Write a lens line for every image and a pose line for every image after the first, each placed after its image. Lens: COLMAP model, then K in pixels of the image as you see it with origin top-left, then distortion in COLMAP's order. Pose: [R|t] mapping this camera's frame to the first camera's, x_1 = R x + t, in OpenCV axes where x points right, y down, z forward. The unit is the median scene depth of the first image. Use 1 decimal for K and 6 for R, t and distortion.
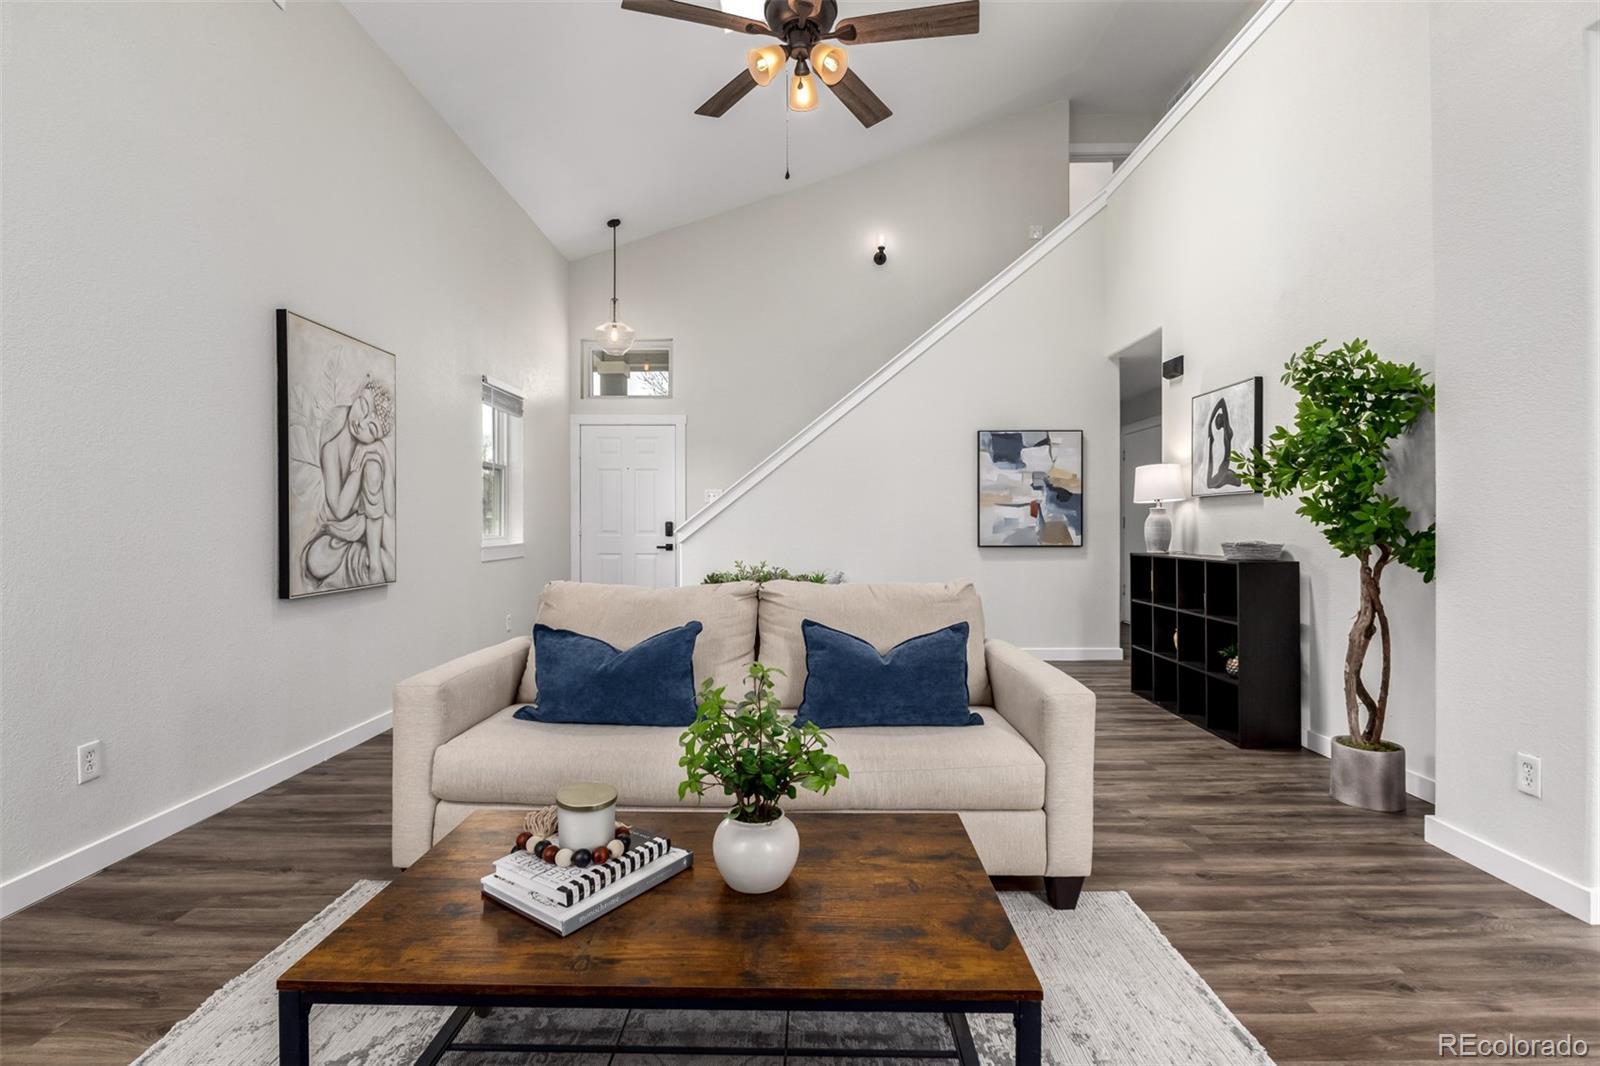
lens RADIAL K [[728.6, 0, 787.4], [0, 728.6, 525.2], [0, 0, 1]] dist [-0.000669, 0.000073]
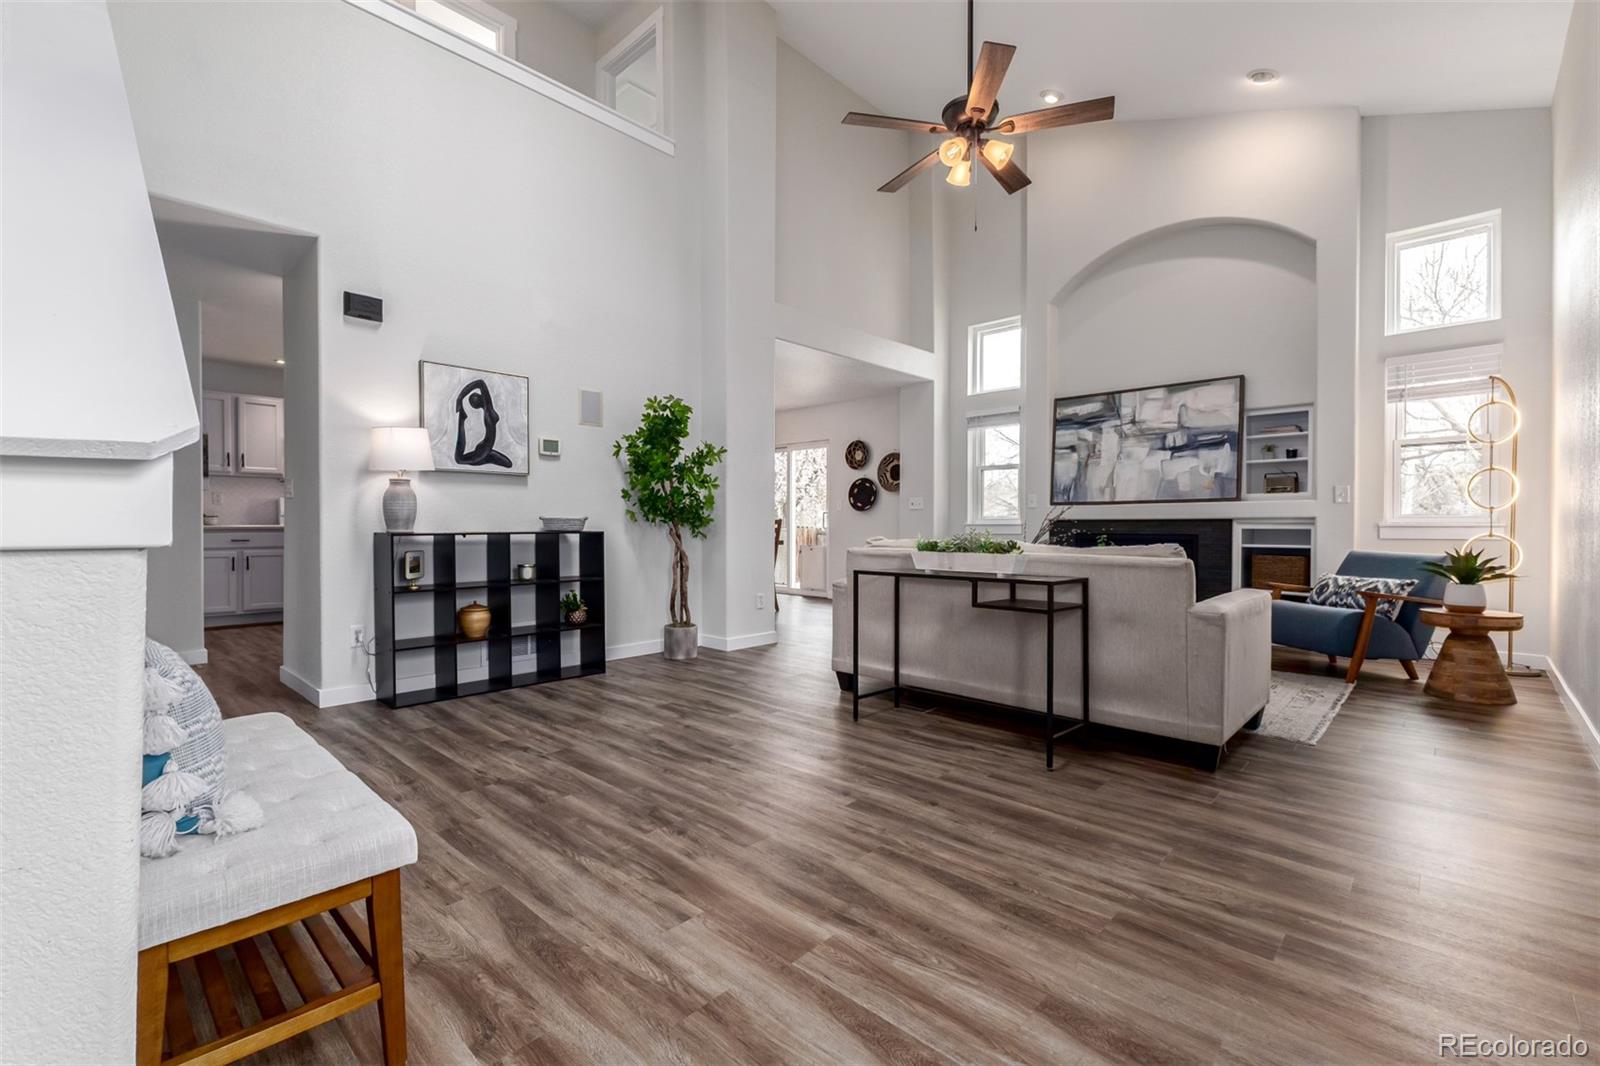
lens RADIAL K [[694.9, 0, 783.9], [0, 694.9, 529.3], [0, 0, 1]] dist [0.008276, -0.002252]
pose [[-0.727235, -0.008014, 0.686342, -0.486662], [-0.003841, 0.999964, 0.007606, 0.036844], [-0.686378, 0.002895, -0.727239, 1.719475]]
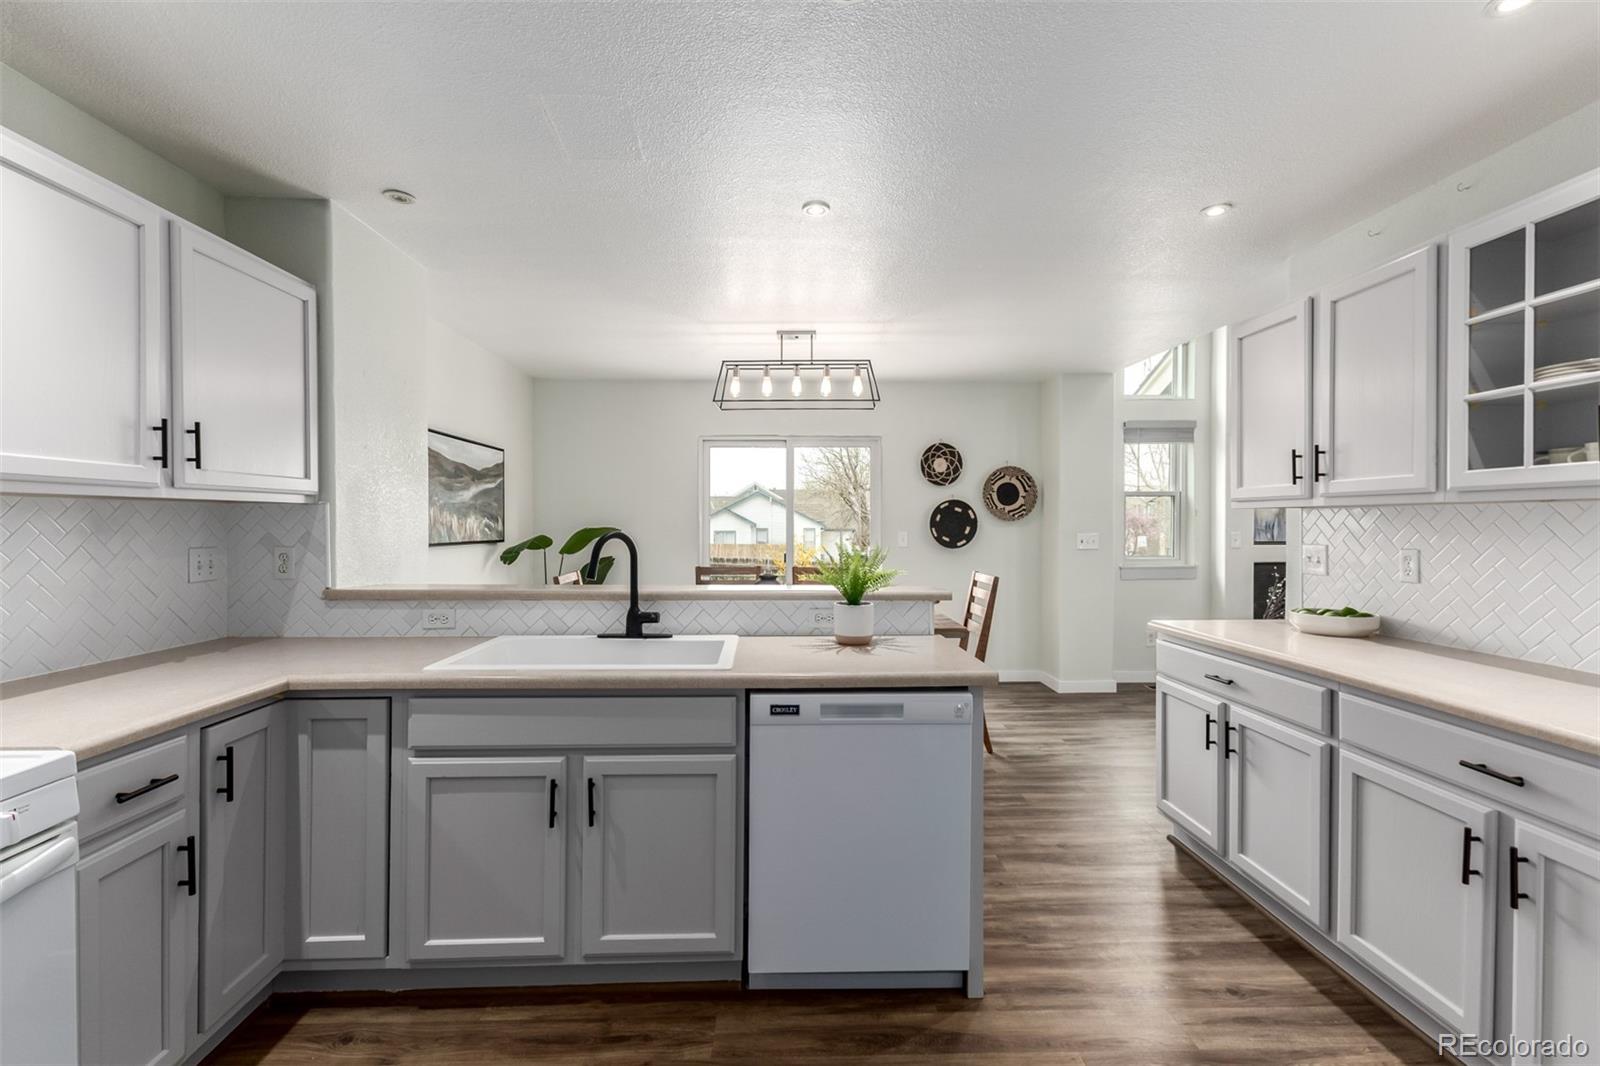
lens RADIAL K [[694.9, 0, 797.7], [0, 694.9, 527.3], [0, 0, 1]] dist [0.008276, -0.002252]
pose [[-0.998077, 0.000257, -0.061982, 1.405488], [0.000236, 1.000000, 0.000361, -0.057401], [0.061982, 0.000345, -0.998077, 1.386413]]
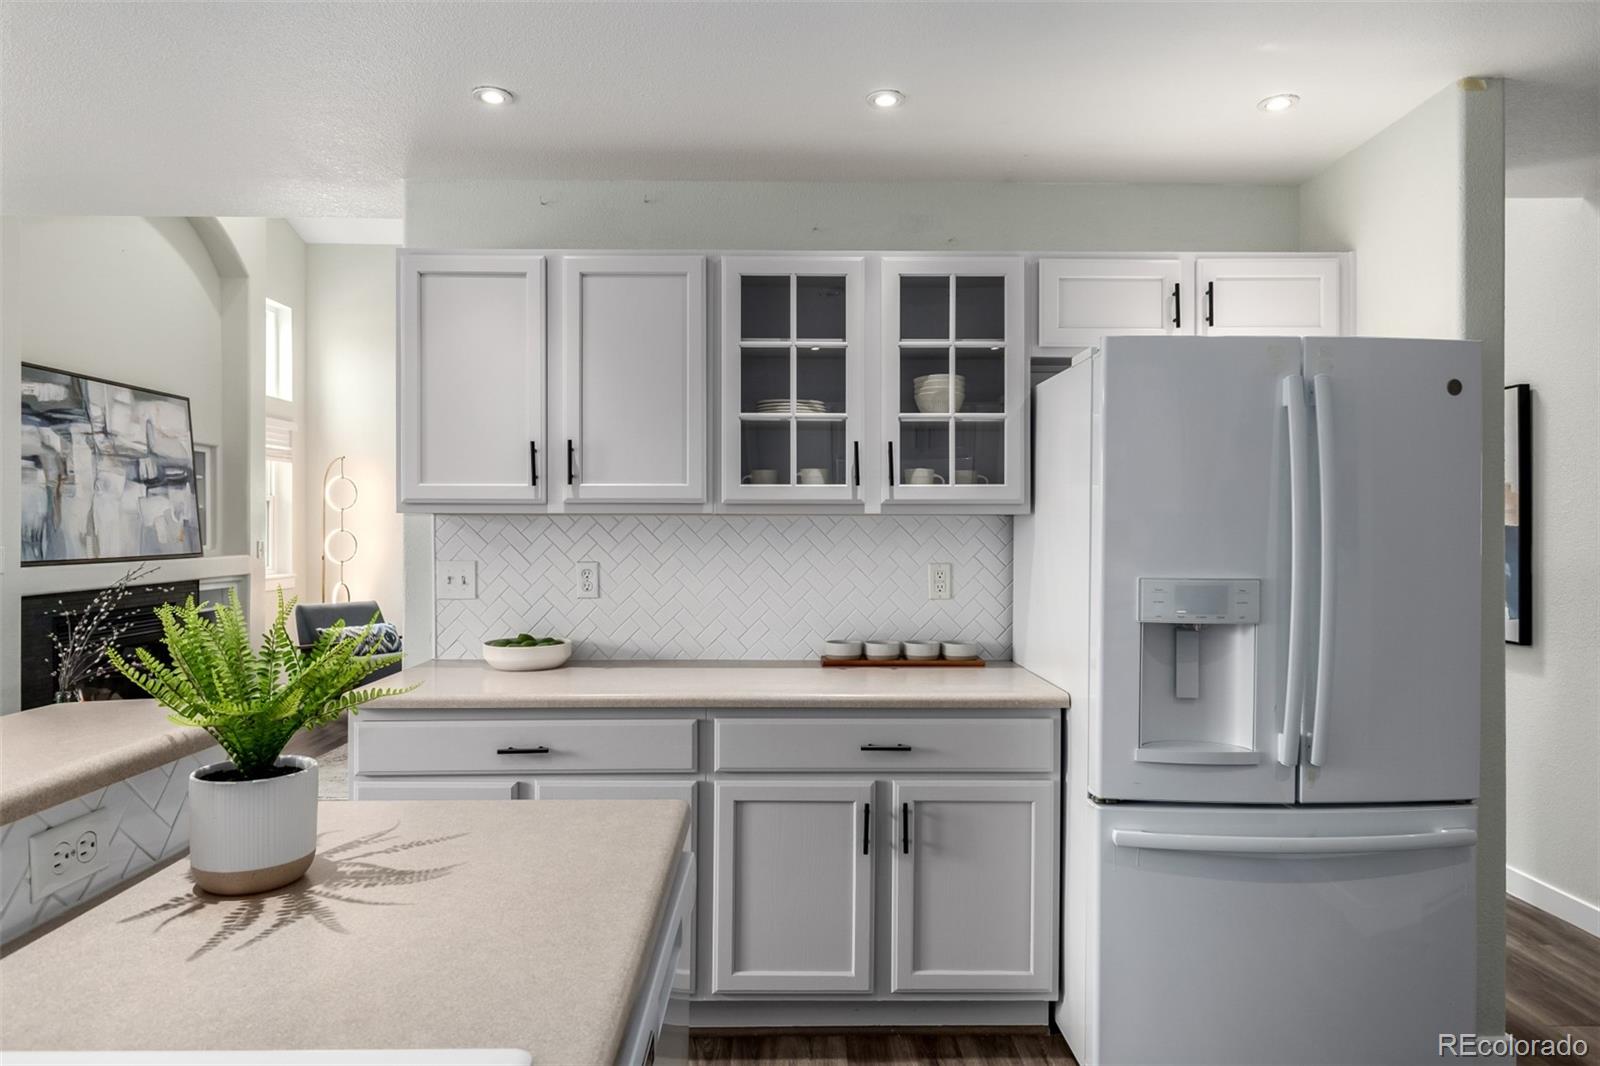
lens RADIAL K [[989.8, 0, 812.3], [0, 989.8, 522.4], [0, 0, 1]] dist [-0.005233, -0.000964]
pose [[0.038328, -0.005788, -0.999248, 1.663948], [0.004900, 0.999972, -0.005605, -0.065224], [0.999253, -0.004682, 0.038356, 0.905622]]
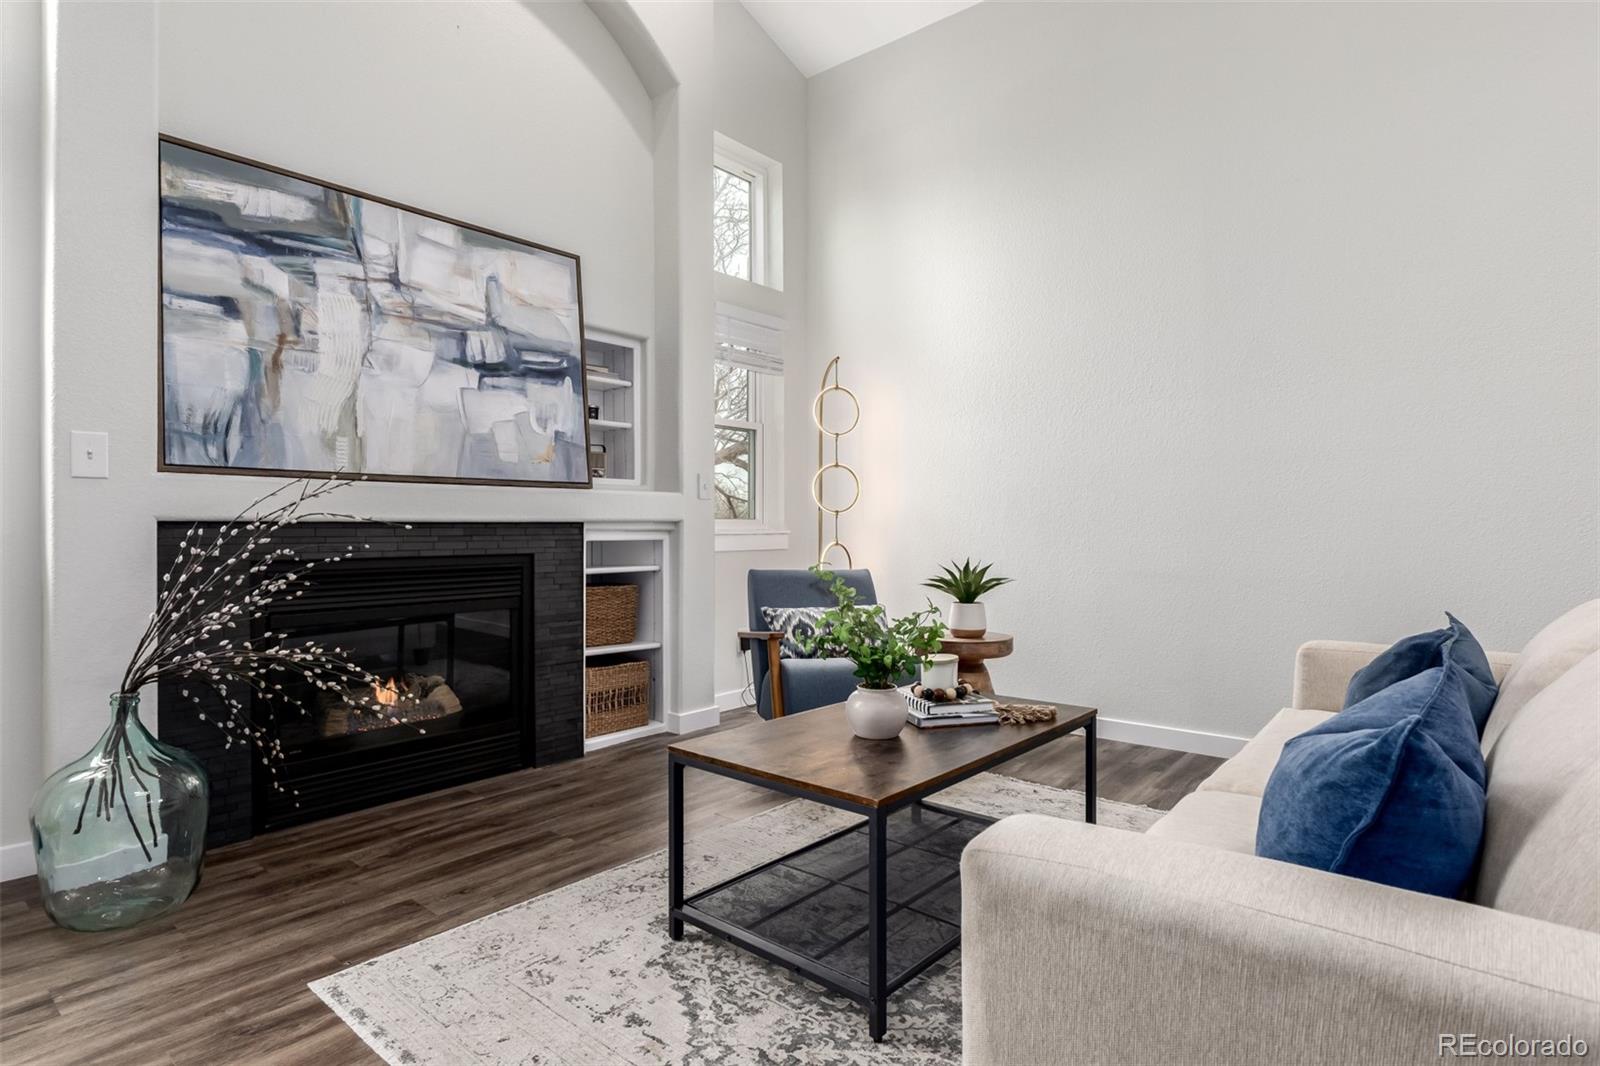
lens RADIAL K [[841.2, 0, 790.7], [0, 841.2, 528.2], [0, 0, 1]] dist [-0.008105, -0.003161]
pose [[-0.632509, -0.000486, -0.774553, 0.478363], [0.001523, 0.999997, -0.001871, 0.030925], [0.774552, -0.002363, -0.632506, 0.703784]]
